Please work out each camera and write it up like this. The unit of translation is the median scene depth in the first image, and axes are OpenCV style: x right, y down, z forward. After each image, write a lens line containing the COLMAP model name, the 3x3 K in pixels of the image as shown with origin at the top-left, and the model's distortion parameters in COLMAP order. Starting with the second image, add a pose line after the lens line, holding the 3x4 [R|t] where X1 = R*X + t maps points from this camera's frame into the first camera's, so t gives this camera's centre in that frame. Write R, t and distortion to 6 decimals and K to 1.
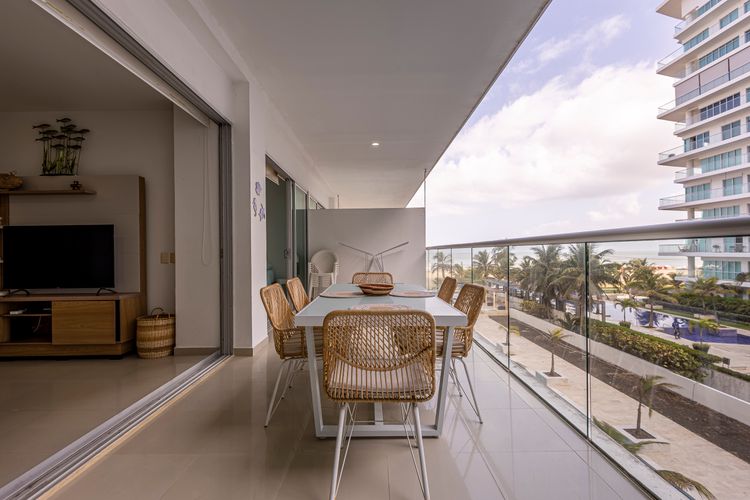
lens RADIAL K [[343.4, 0, 375.6], [0, 343.4, 249.2], [0, 0, 1]] dist [0.009429, -0.002841]
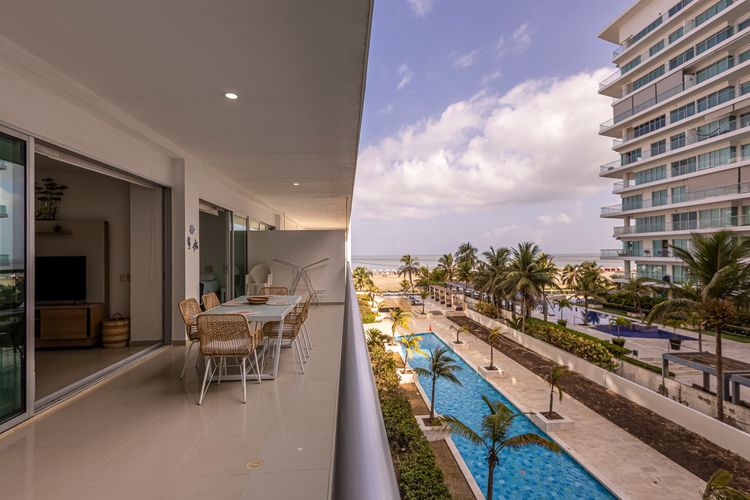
lens RADIAL K [[343.4, 0, 374.6], [0, 343.4, 248.6], [0, 0, 1]] dist [0.009429, -0.002841]
pose [[0.996911, 0.002509, 0.078503, 0.191752], [-0.001898, 0.999967, -0.007860, -0.053655], [-0.078520, 0.007687, 0.996883, -0.309160]]
